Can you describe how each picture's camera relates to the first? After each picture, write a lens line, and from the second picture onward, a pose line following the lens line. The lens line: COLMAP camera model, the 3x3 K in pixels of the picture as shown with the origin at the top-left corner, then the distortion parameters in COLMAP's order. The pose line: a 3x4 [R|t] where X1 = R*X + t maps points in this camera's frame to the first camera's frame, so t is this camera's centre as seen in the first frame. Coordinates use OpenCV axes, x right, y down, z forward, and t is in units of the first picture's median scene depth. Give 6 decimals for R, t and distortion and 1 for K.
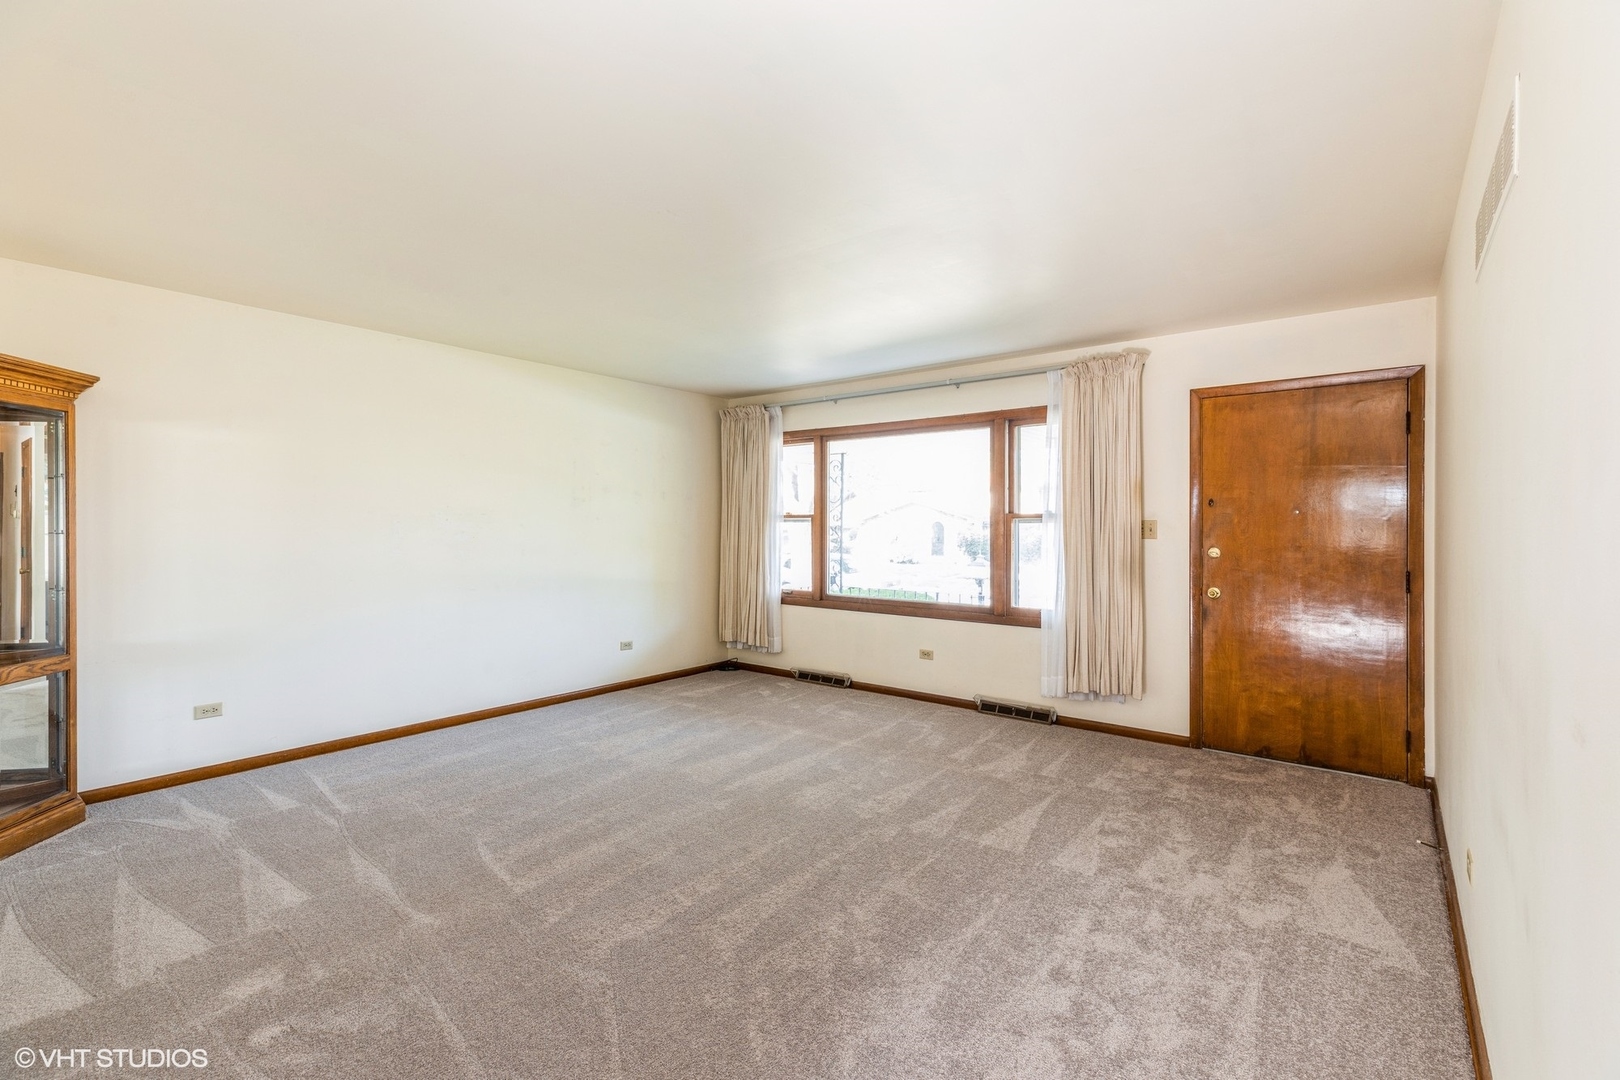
lens RADIAL K [[729.1, 0, 810.9], [0, 729.1, 527.1], [0, 0, 1]] dist [-0.000411, 0.000431]
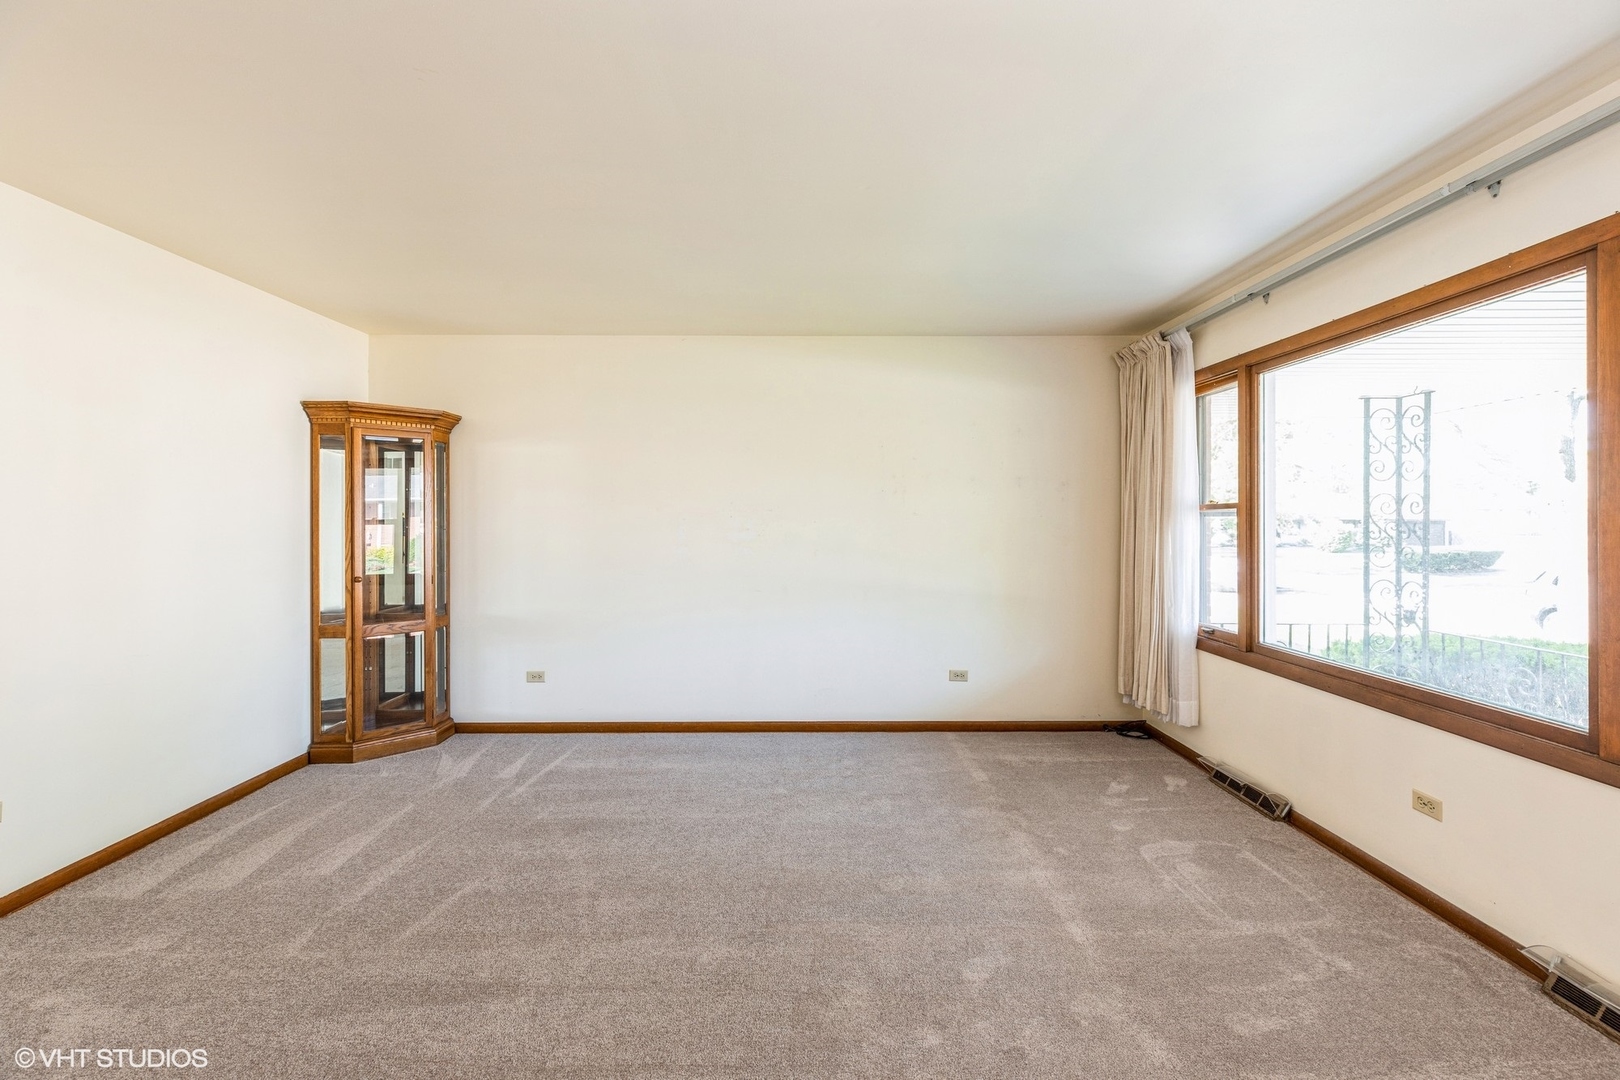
lens RADIAL K [[729.1, 0, 810.9], [0, 729.1, 527.1], [0, 0, 1]] dist [-0.000411, 0.000431]
pose [[0.629523, 0.006923, -0.776951, 0.310047], [-0.000357, 0.999963, 0.008621, -0.004399], [0.776982, -0.005149, 0.629502, 0.469556]]
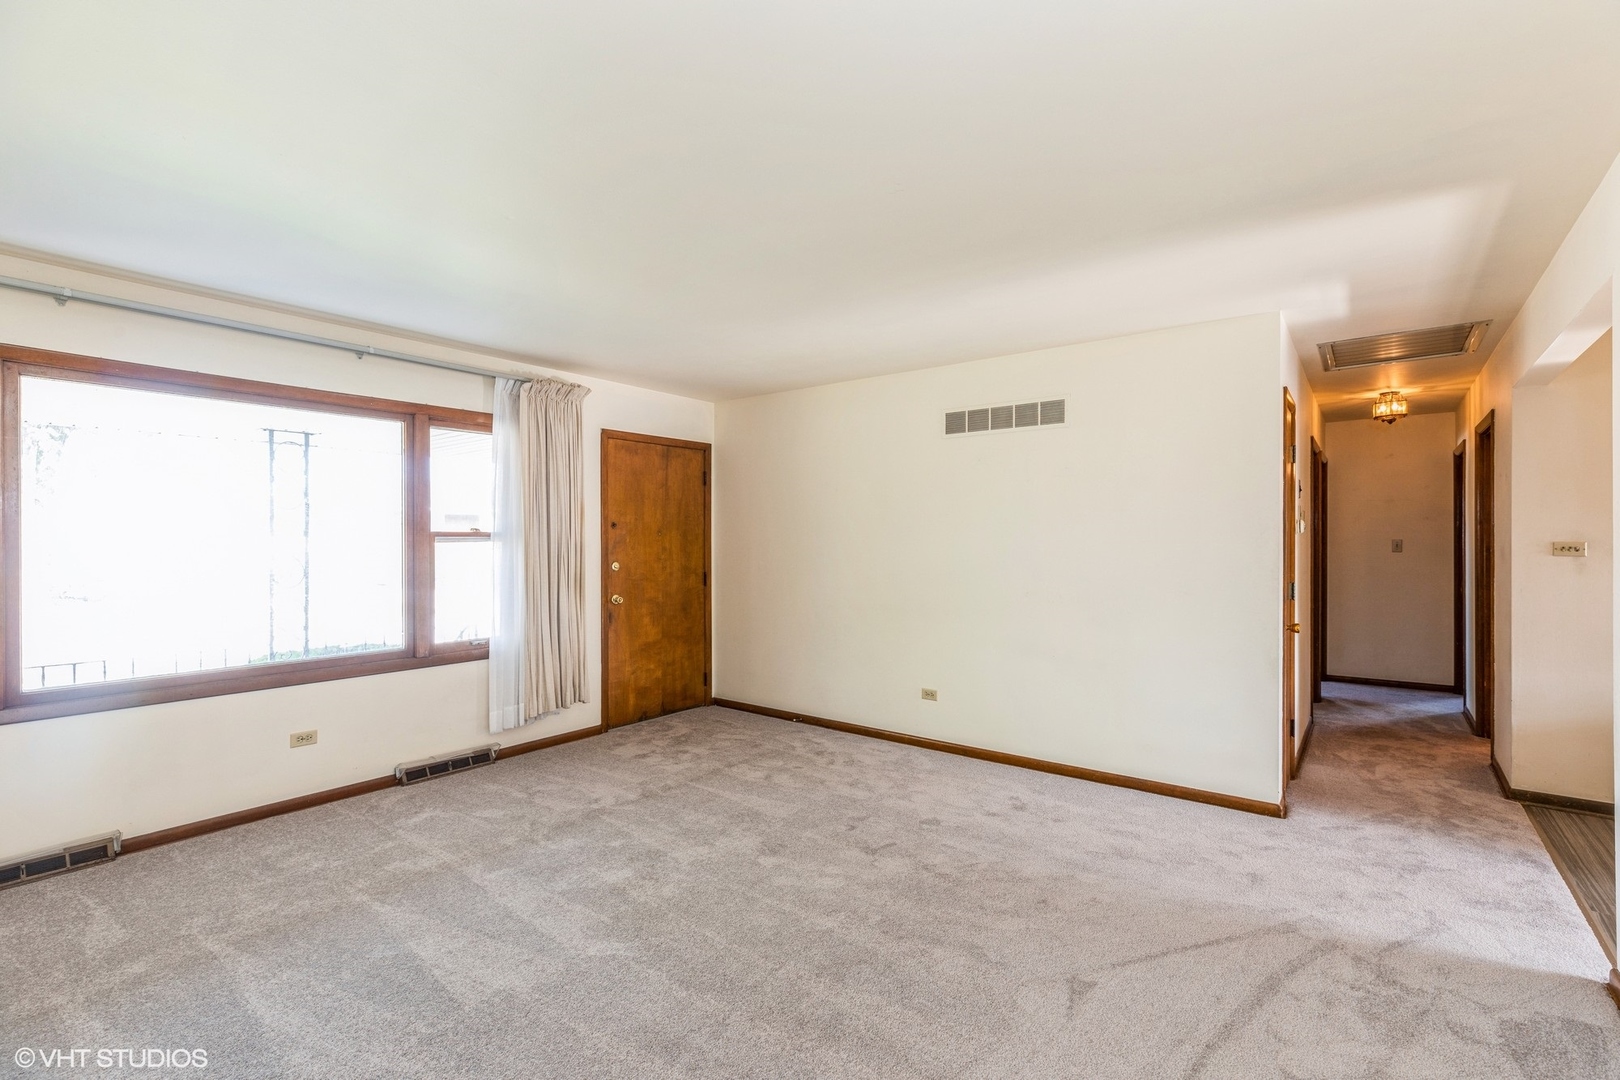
lens RADIAL K [[729.1, 0, 810.9], [0, 729.1, 527.1], [0, 0, 1]] dist [-0.000411, 0.000431]
pose [[-0.026558, 0.014784, 0.999538, -0.606156], [0.001449, 0.999890, -0.014751, -0.010538], [-0.999646, 0.001056, -0.026577, 0.631438]]
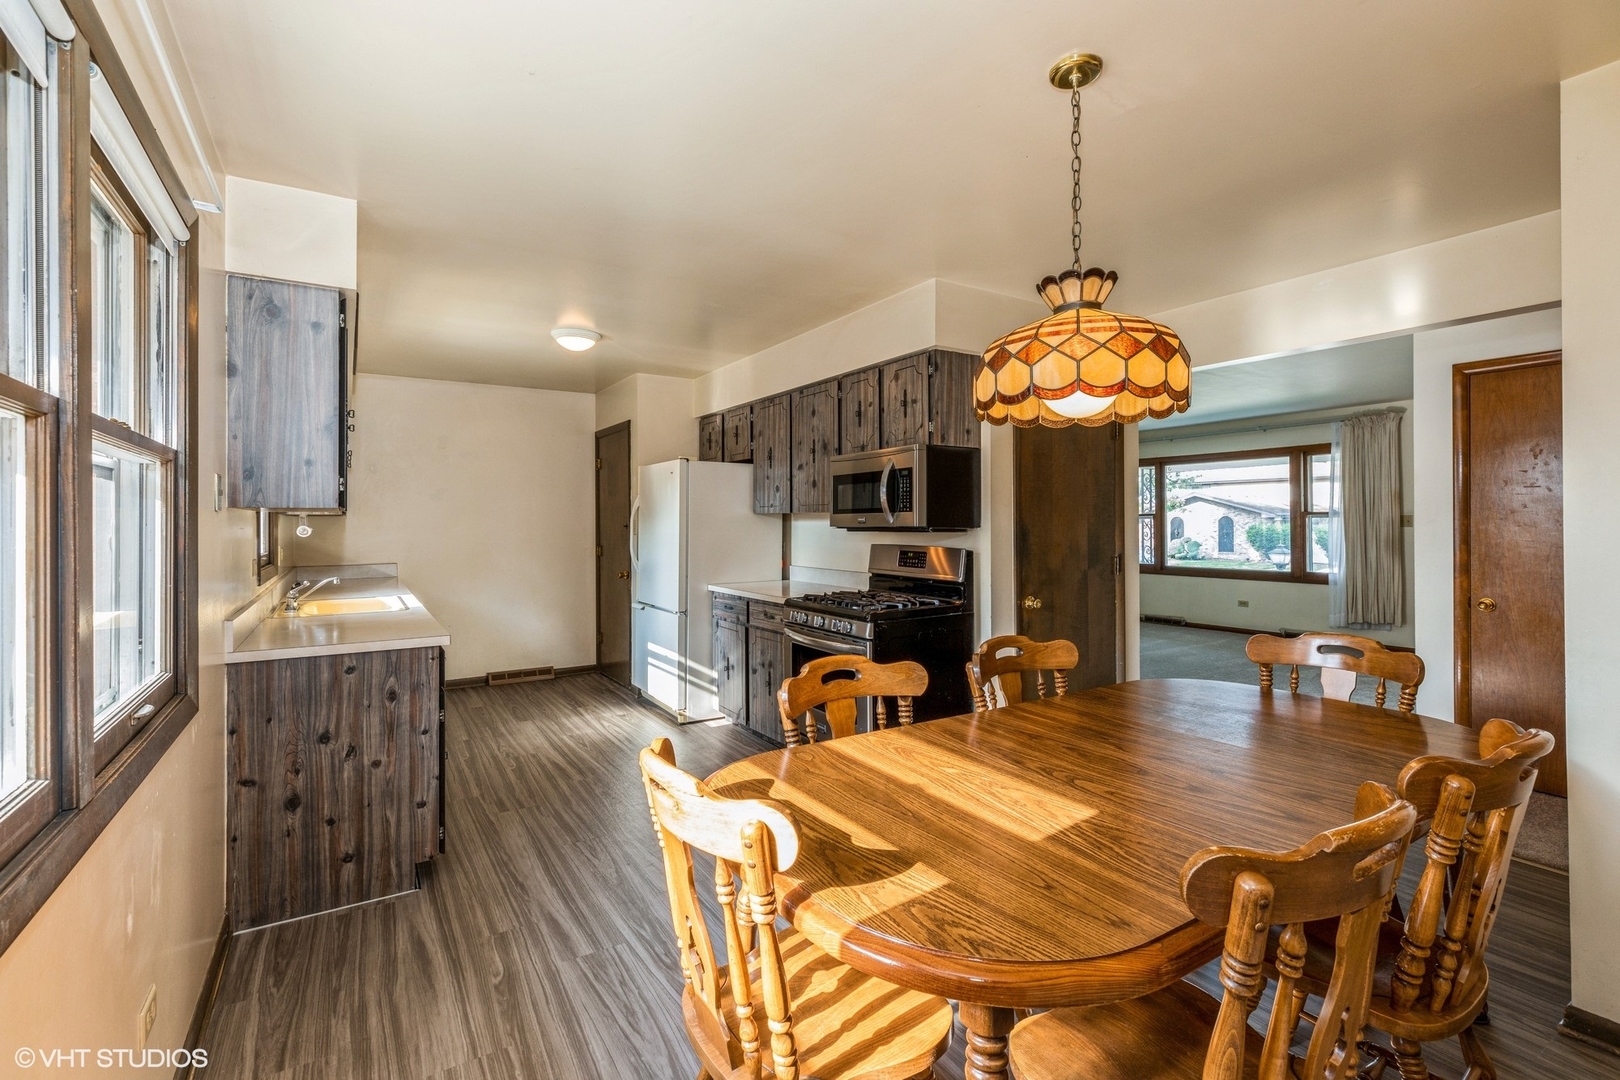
lens RADIAL K [[729.1, 0, 810.9], [0, 729.1, 527.1], [0, 0, 1]] dist [-0.000411, 0.000431]
pose [[0.942165, -0.007866, -0.335058, -0.215105], [0.008692, 0.999962, 0.000968, 0.003325], [0.335038, -0.003824, 0.942197, -0.885404]]
